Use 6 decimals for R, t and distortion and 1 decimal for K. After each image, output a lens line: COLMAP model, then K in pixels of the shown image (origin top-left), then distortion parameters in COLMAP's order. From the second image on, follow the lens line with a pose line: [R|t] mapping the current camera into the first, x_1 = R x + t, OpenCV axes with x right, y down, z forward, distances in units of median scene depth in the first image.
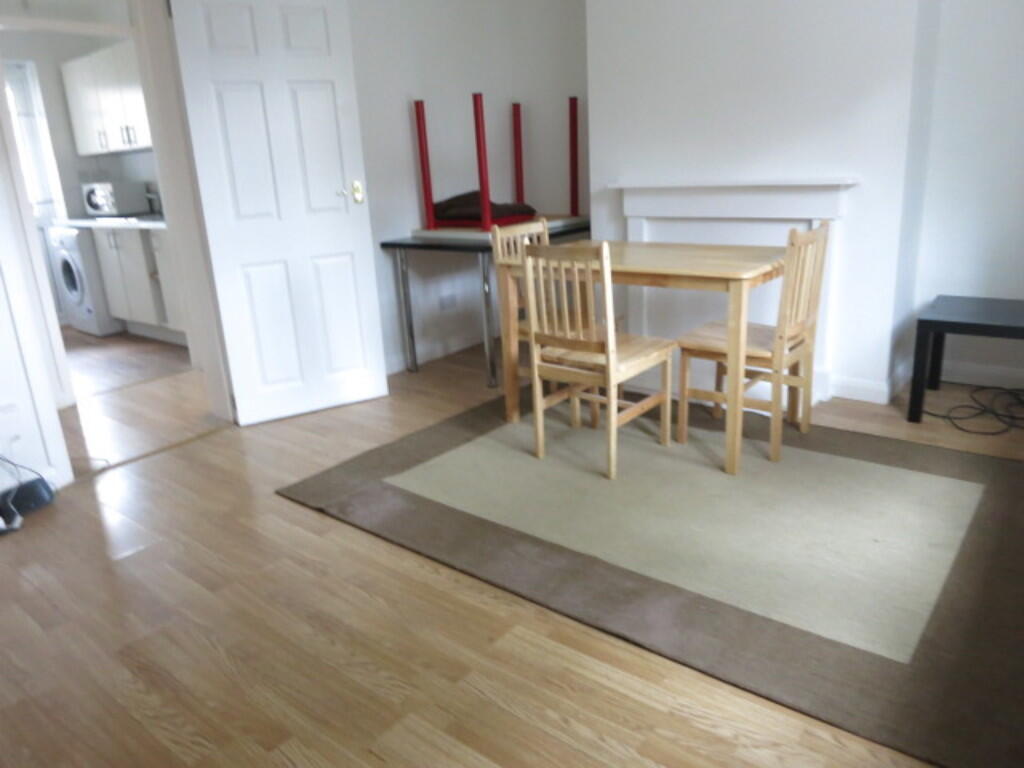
lens RADIAL K [[737.8, 0, 512.0], [0, 737.8, 384.0], [0, 0, 1]] dist [-0.044001, -0.000456]
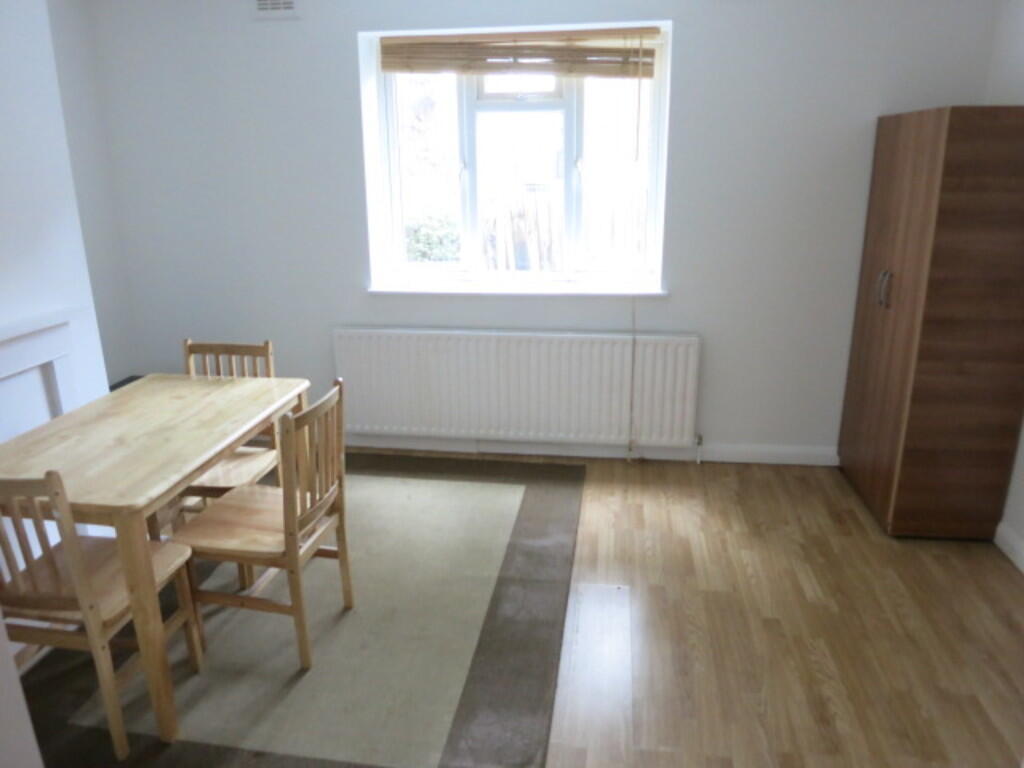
lens RADIAL K [[737.8, 0, 512.0], [0, 737.8, 384.0], [0, 0, 1]] dist [-0.044001, -0.000456]
pose [[-0.515145, -0.192941, 0.835104, -1.078041], [0.291235, 0.876959, 0.382264, -0.649980], [-0.806106, 0.440133, -0.395570, 1.570669]]
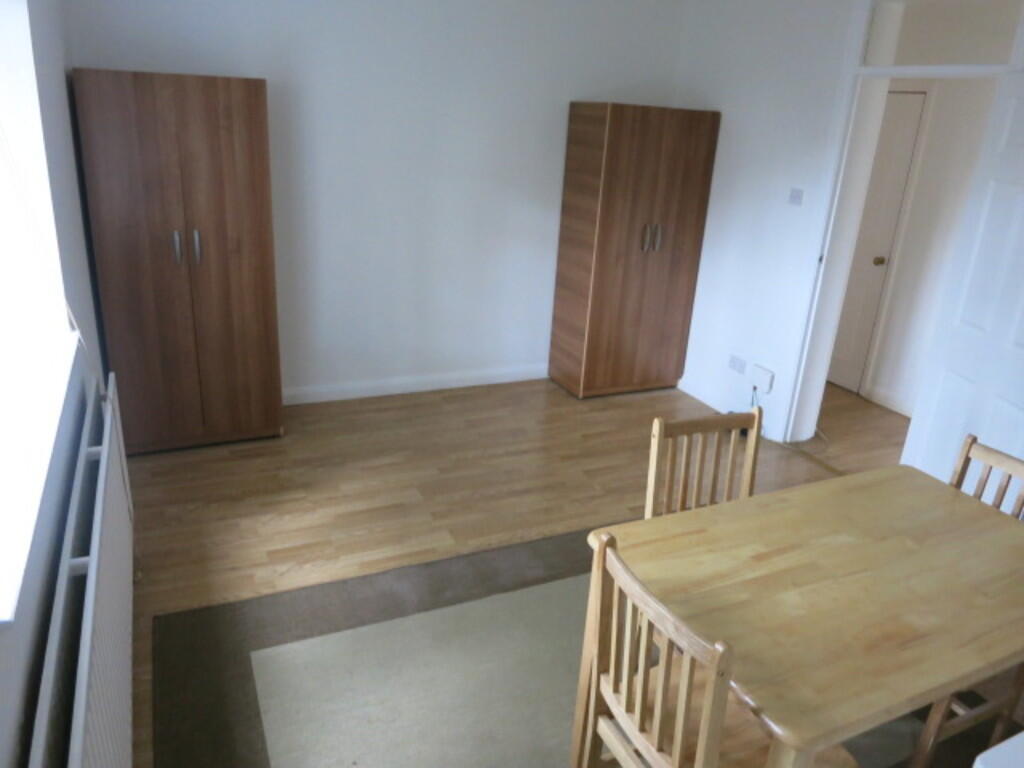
lens RADIAL K [[737.8, 0, 512.0], [0, 737.8, 384.0], [0, 0, 1]] dist [-0.044001, -0.000456]
pose [[-0.440533, 0.343207, -0.829542, 1.164802], [-0.297198, 0.816178, 0.495506, -0.780280], [0.847115, 0.464825, -0.257553, 1.373552]]
